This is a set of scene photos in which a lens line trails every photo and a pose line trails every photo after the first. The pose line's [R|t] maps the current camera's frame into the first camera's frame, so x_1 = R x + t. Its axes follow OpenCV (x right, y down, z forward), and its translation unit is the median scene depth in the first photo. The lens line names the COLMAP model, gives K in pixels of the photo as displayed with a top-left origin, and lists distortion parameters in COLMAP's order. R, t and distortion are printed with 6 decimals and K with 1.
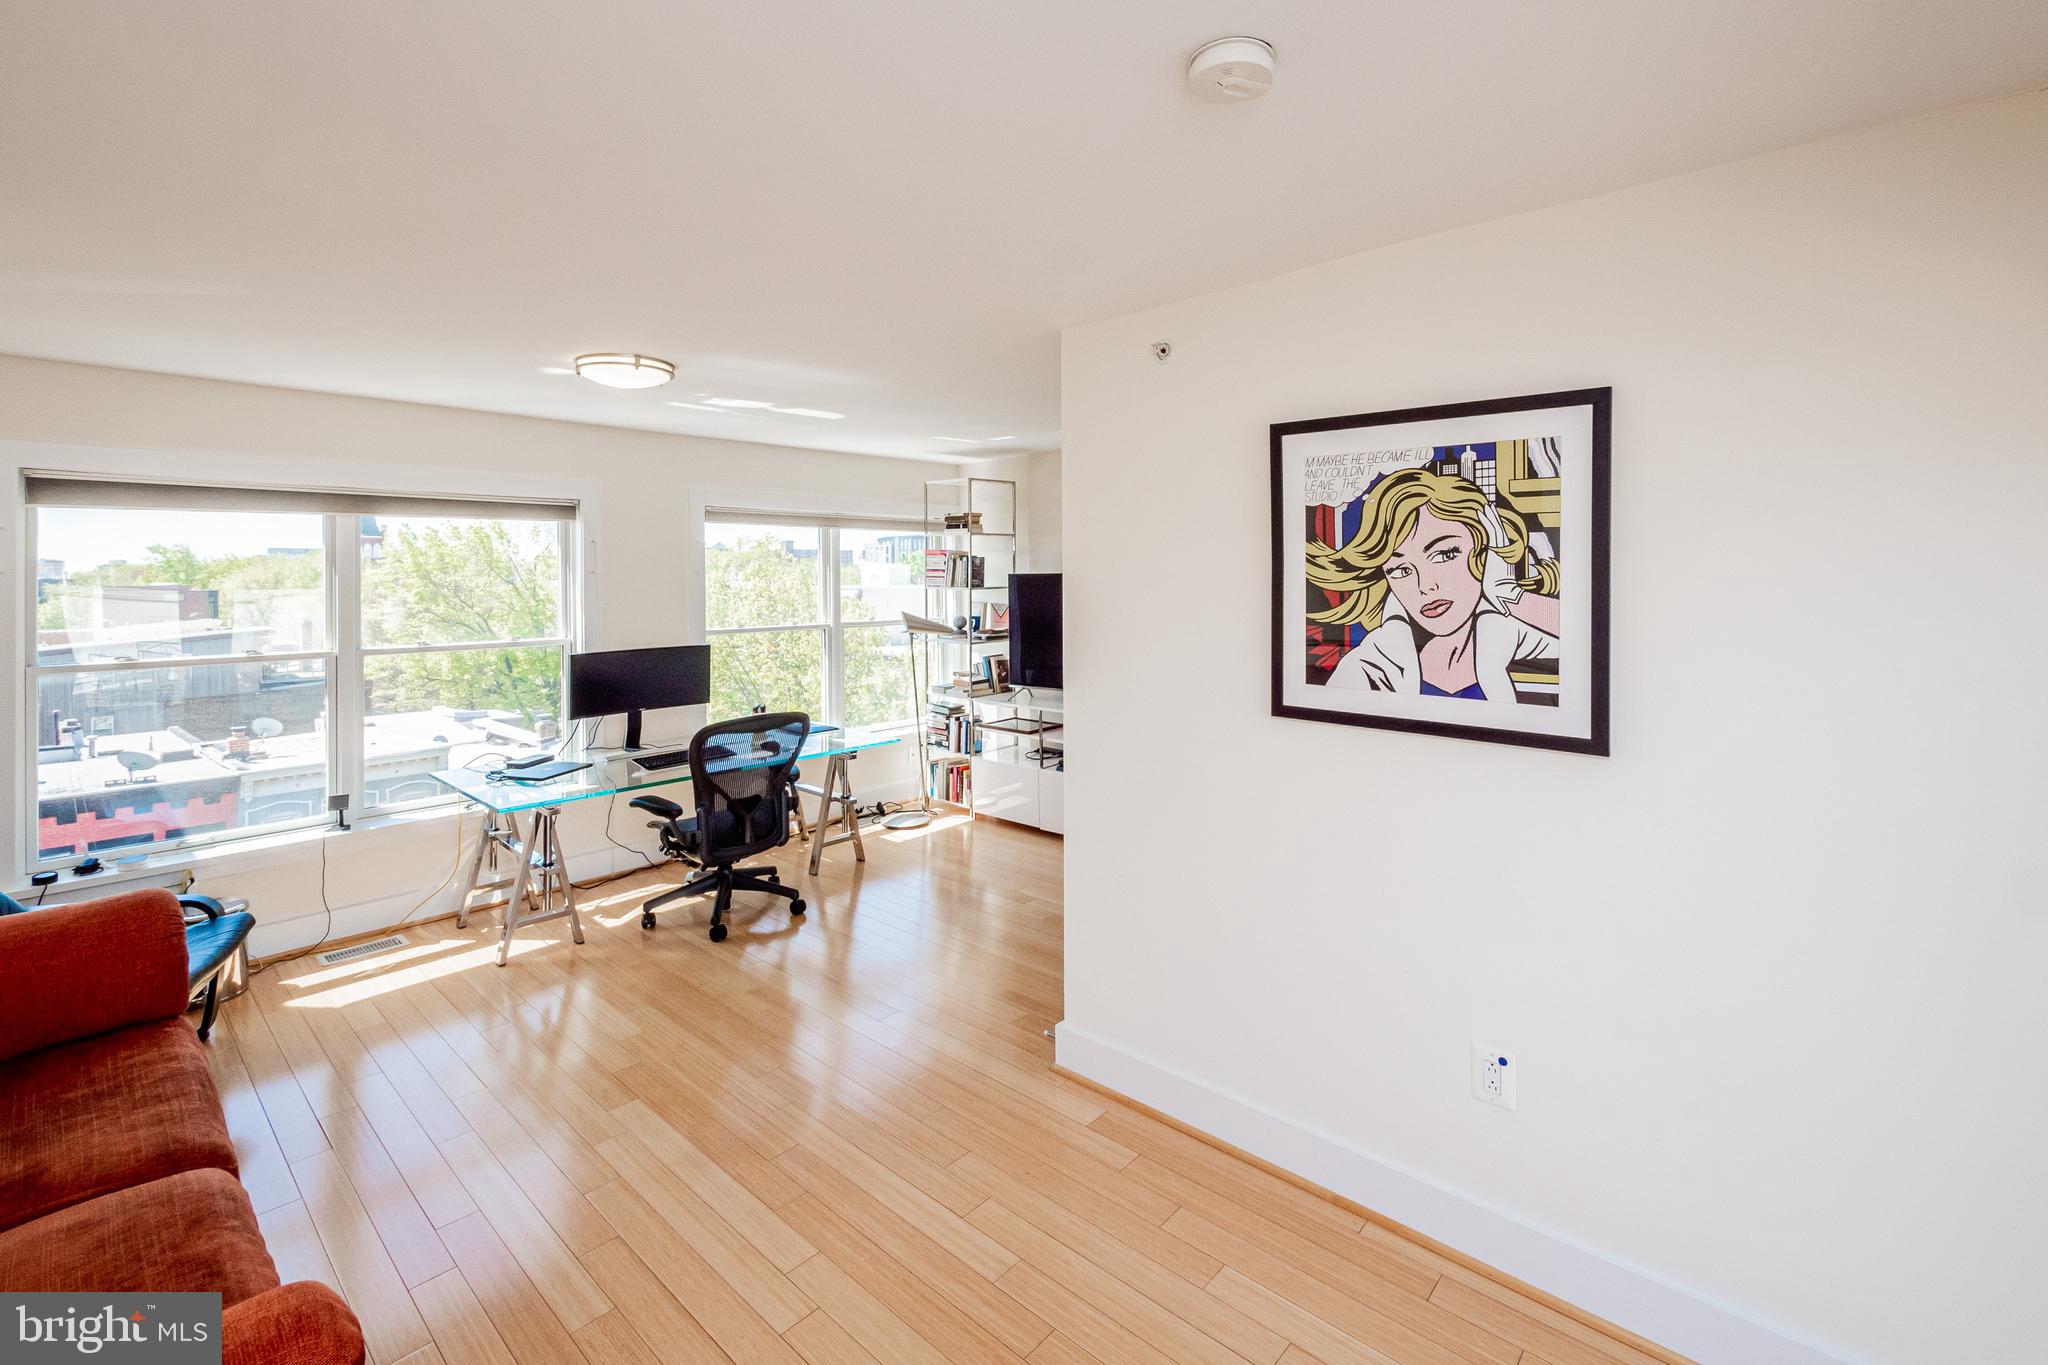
lens RADIAL K [[896.1, 0, 1064.2], [0, 896.1, 573.3], [0, 0, 1]] dist [0.000969, -0.000106]
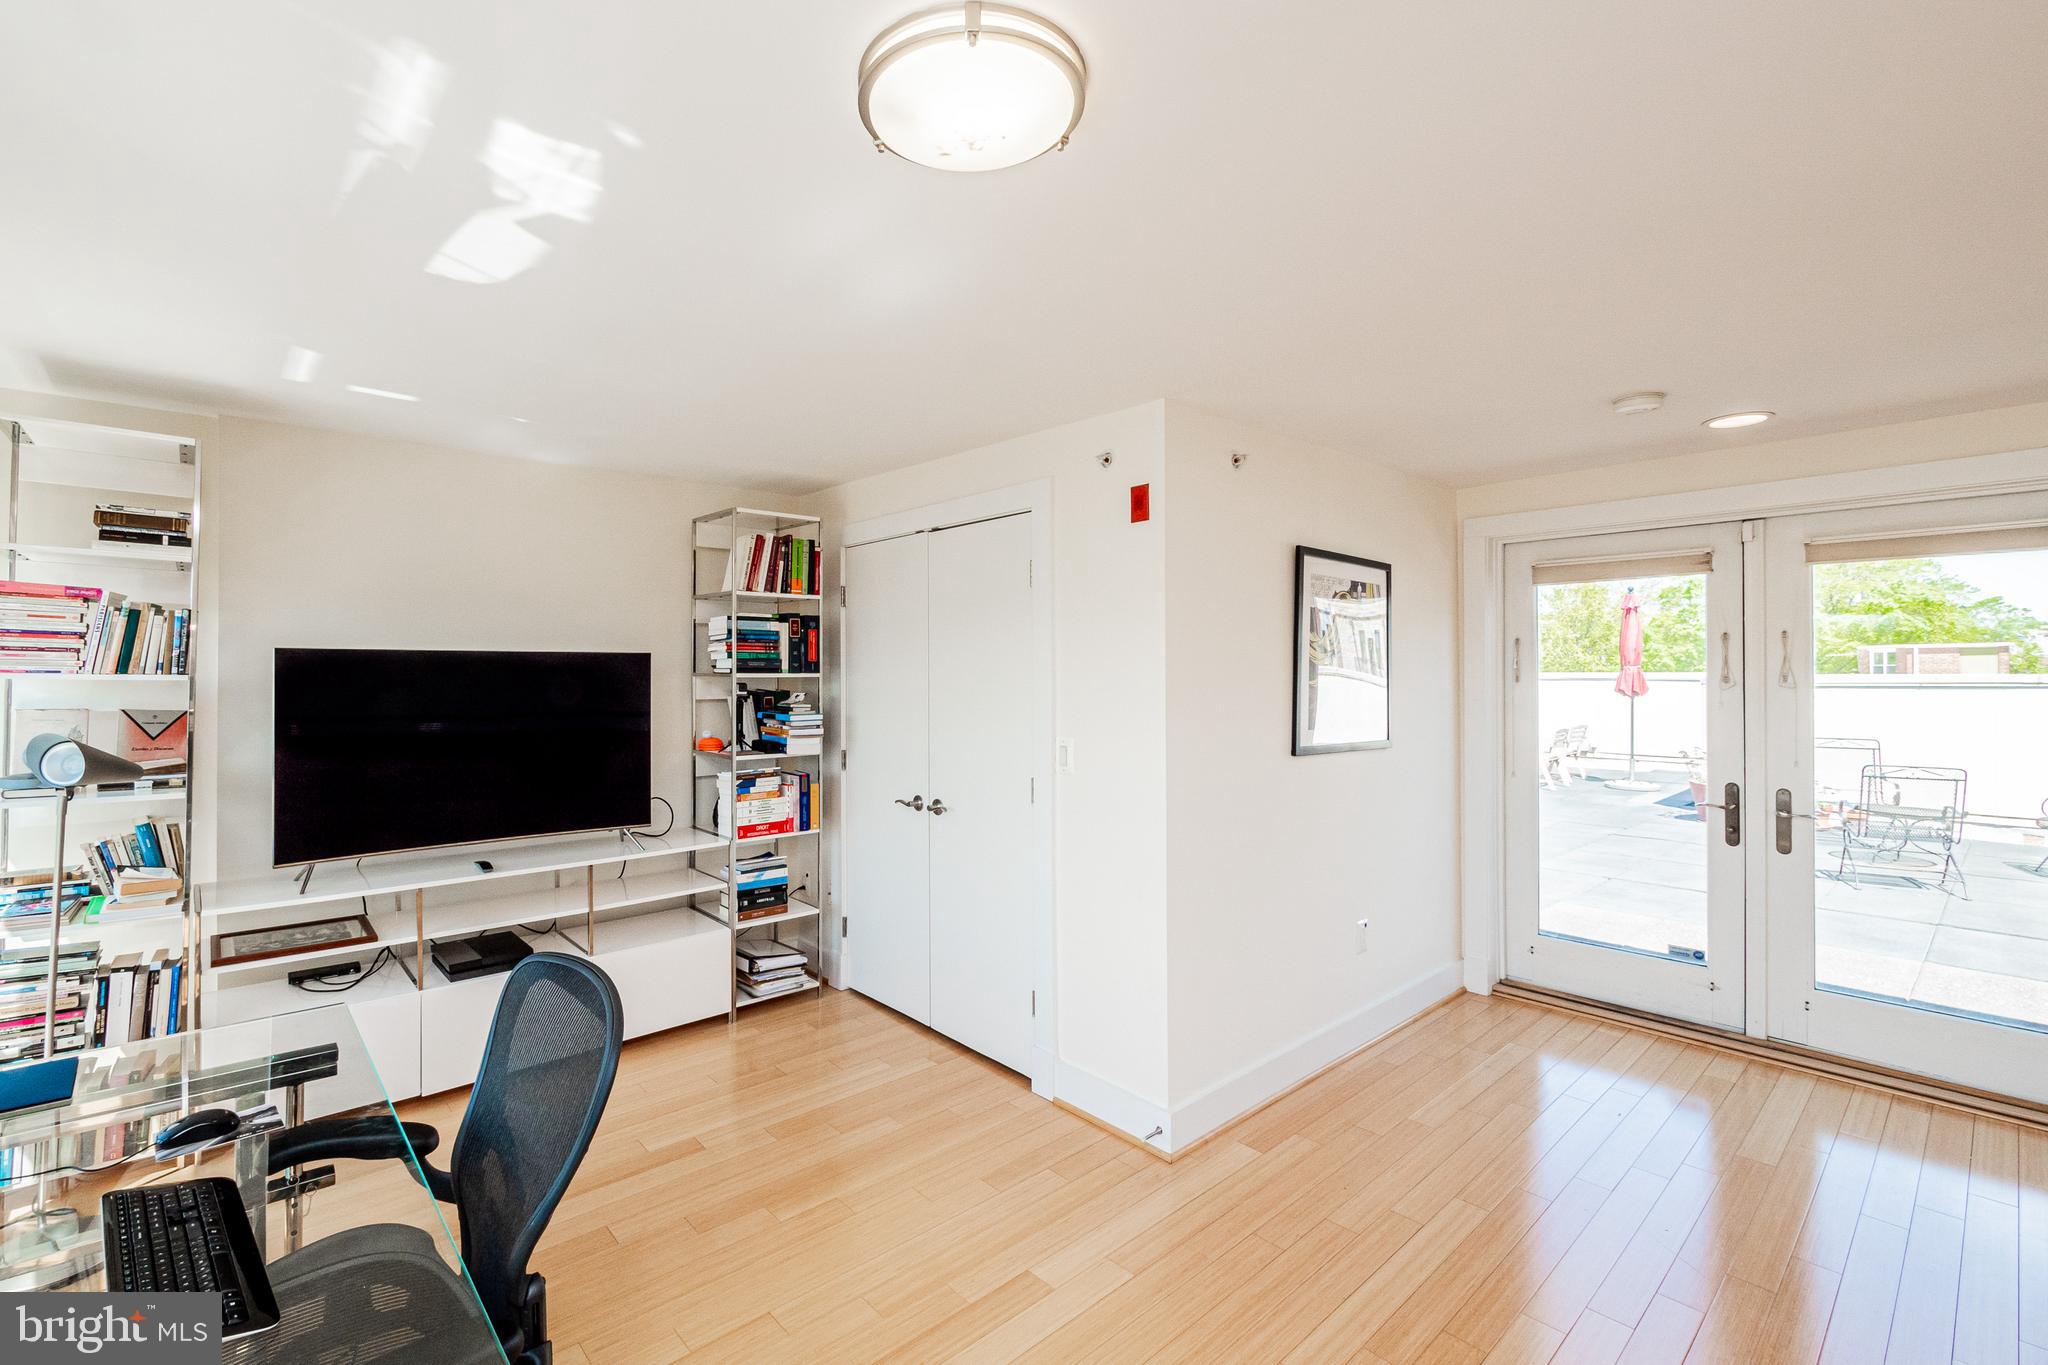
lens RADIAL K [[893.6, 0, 947.4], [0, 893.6, 680.7], [0, 0, 1]] dist [-0.001654, 0.000005]
pose [[0.165838, -0.003948, 0.986145, -0.710309], [-0.003539, 0.999983, 0.004598, 0.021926], [-0.986147, -0.004252, 0.165821, 0.767151]]
